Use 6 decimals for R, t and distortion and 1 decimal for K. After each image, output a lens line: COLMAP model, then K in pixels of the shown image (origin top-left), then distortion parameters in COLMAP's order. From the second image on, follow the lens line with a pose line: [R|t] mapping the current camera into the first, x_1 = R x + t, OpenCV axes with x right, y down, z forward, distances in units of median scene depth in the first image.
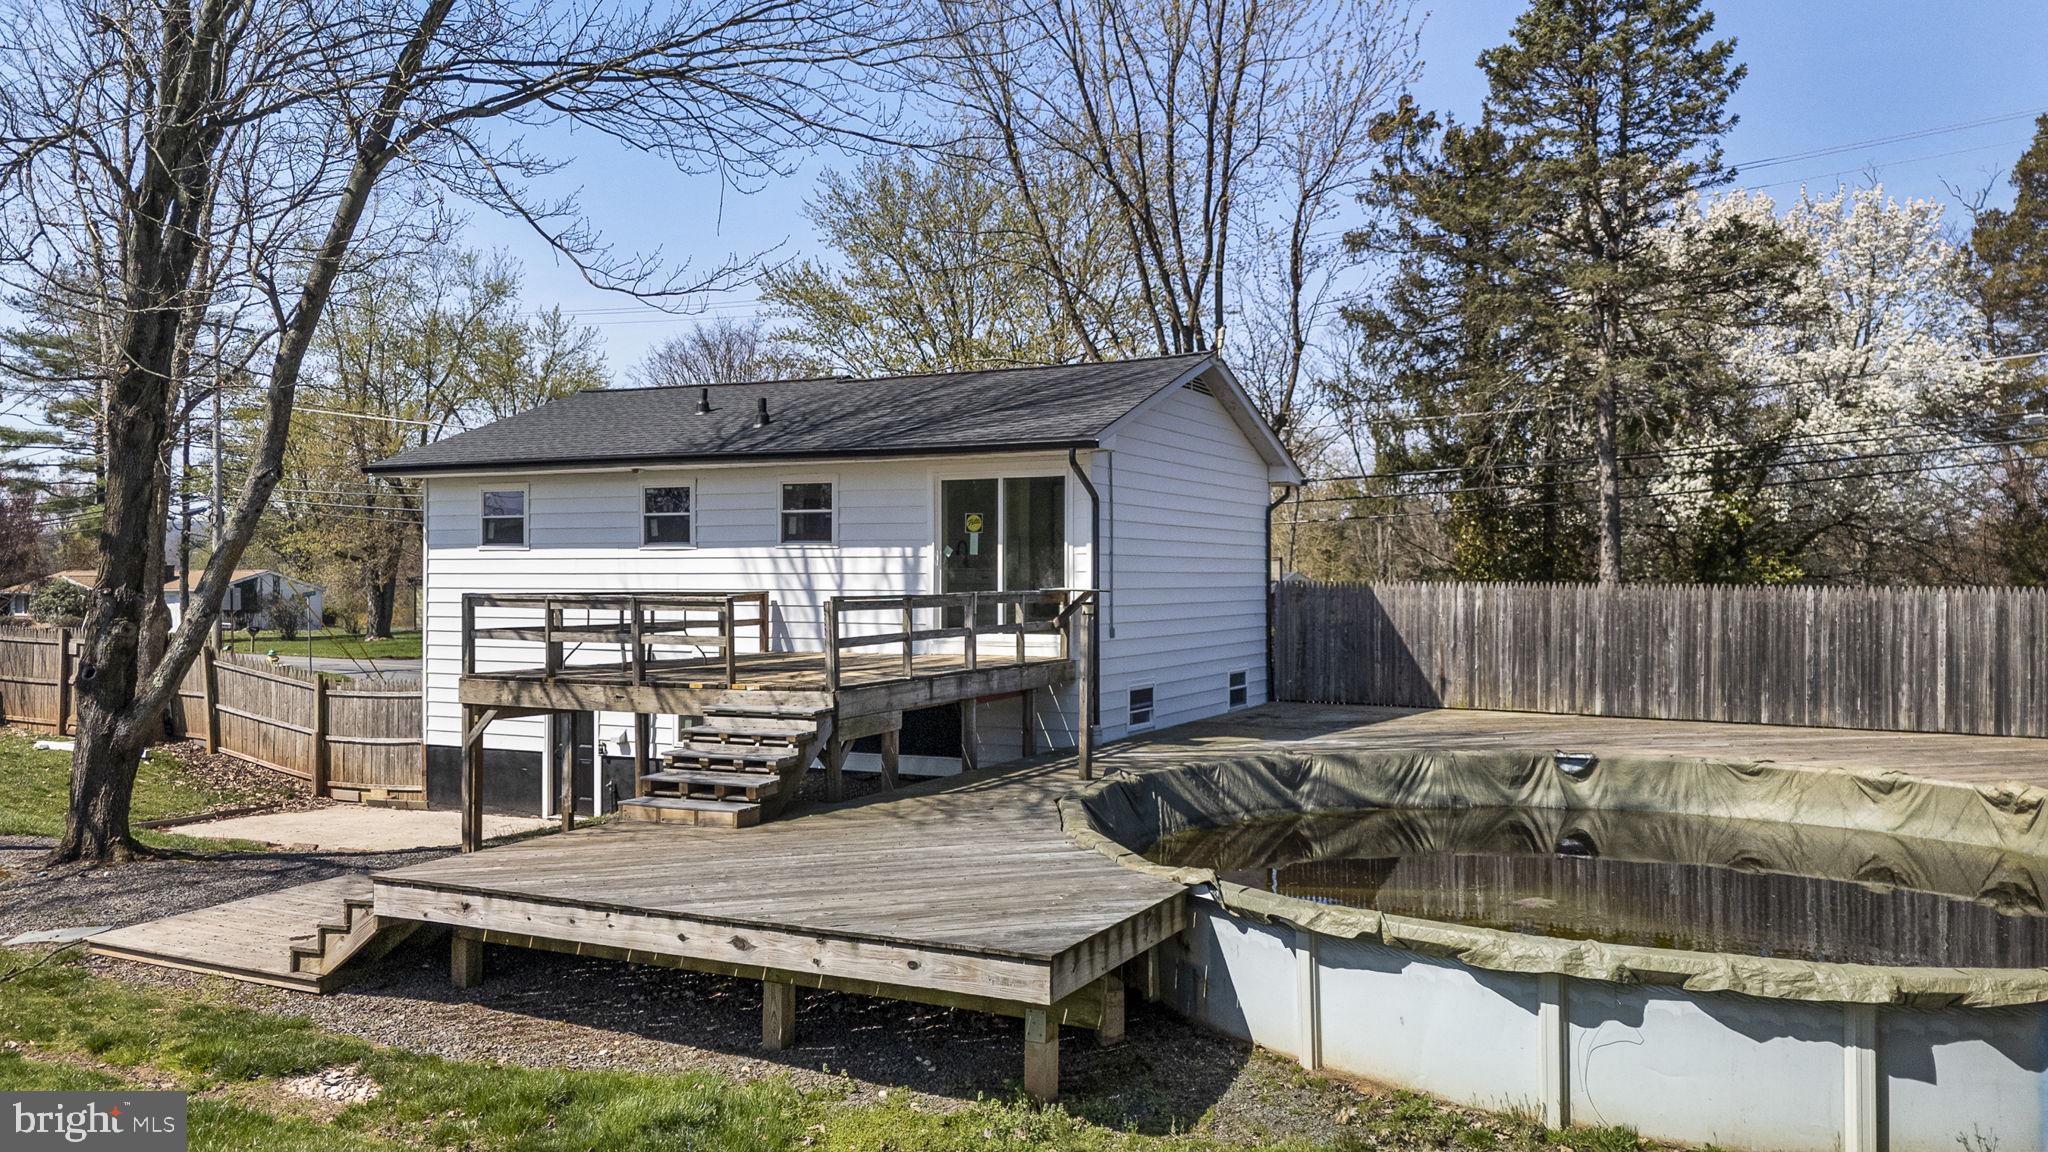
lens RADIAL K [[1507.8, 0, 968.6], [0, 1507.8, 570.4], [0, 0, 1]] dist [0.076958, -0.059313]
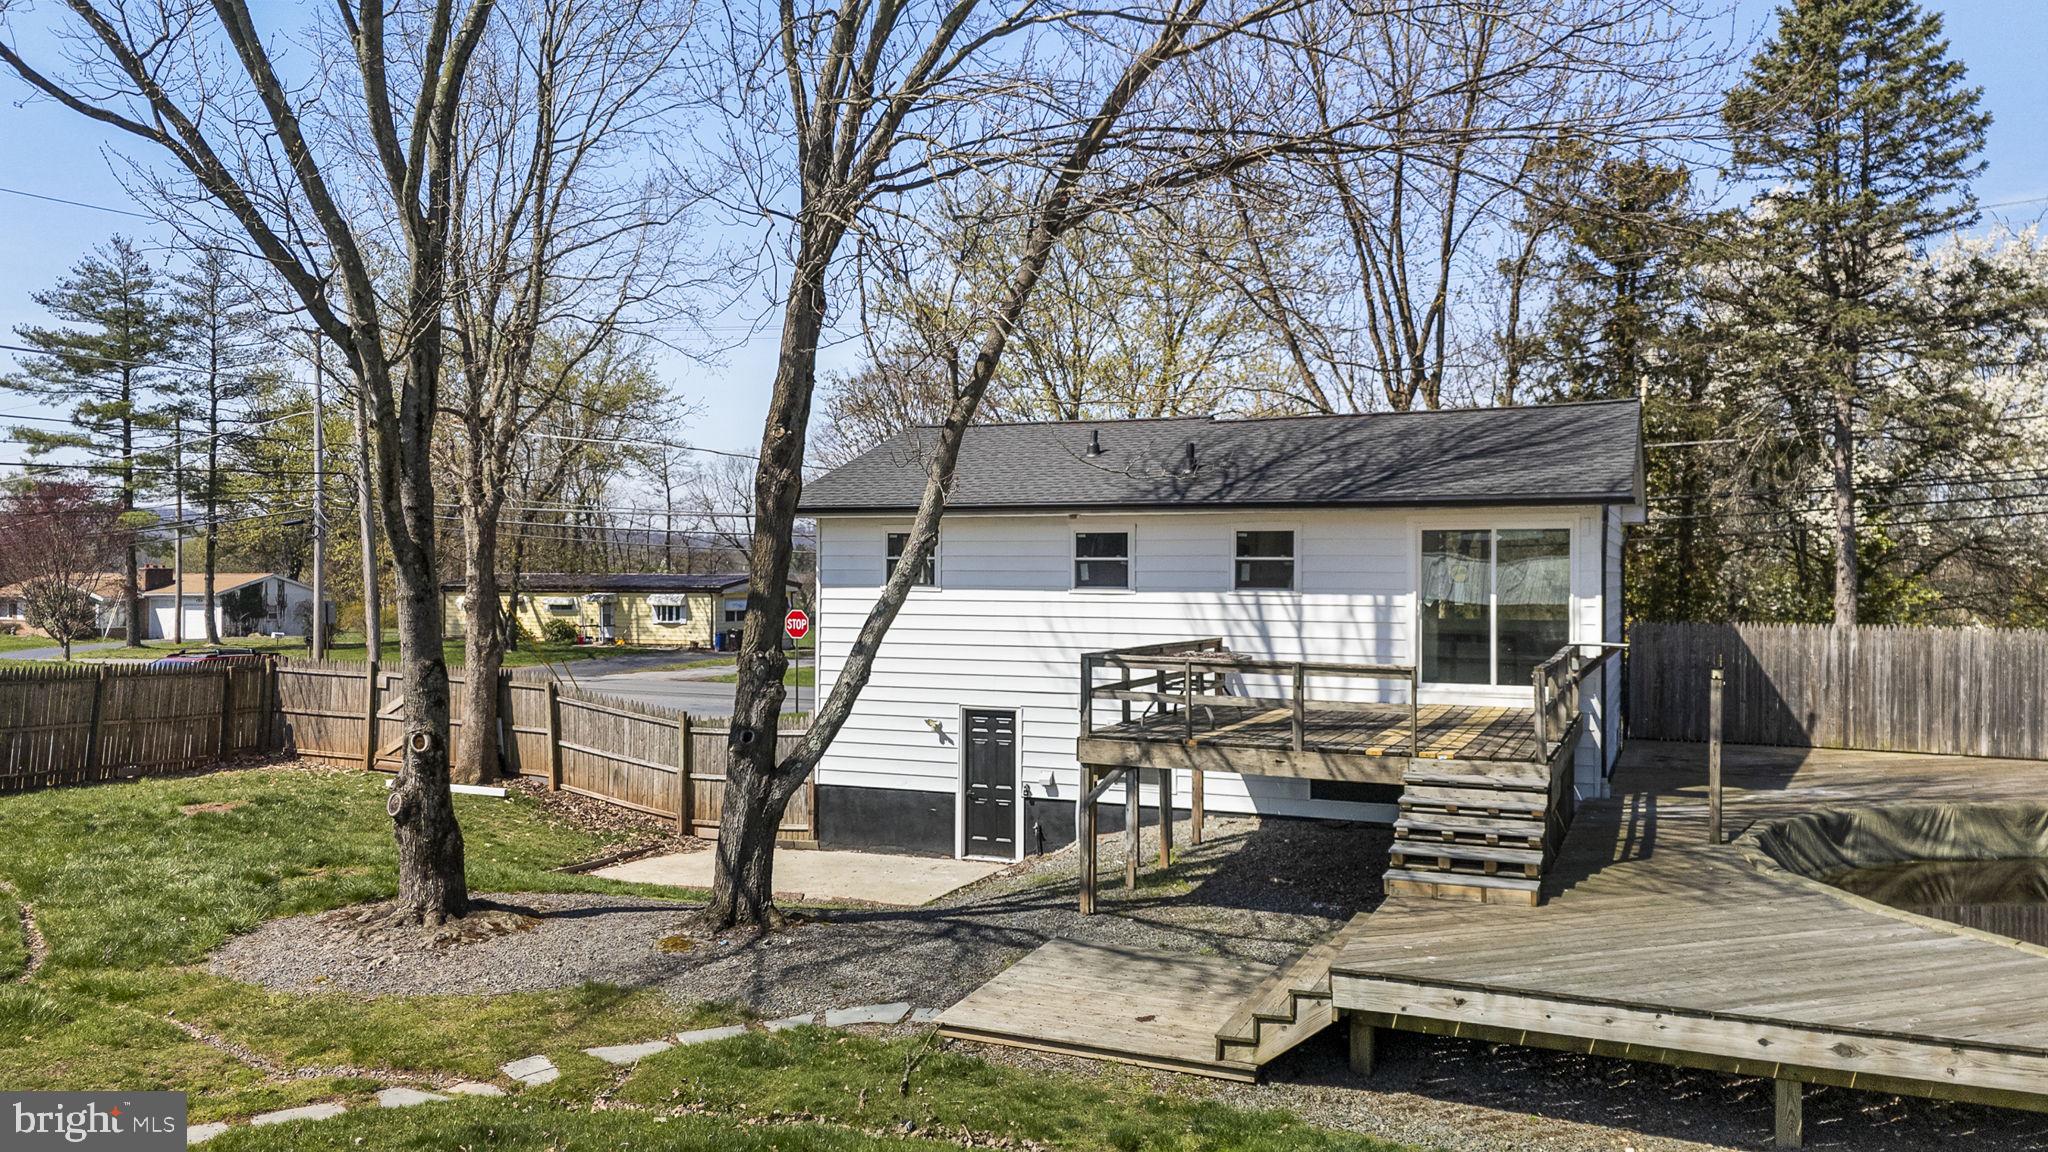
lens RADIAL K [[1507.8, 0, 1005.8], [0, 1507.8, 563.1], [0, 0, 1]] dist [0.076958, -0.059313]
pose [[0.998431, 0.003592, 0.055876, -0.335319], [-0.003331, 0.999983, -0.004770, -0.030600], [-0.055892, 0.004577, 0.998426, 0.005597]]
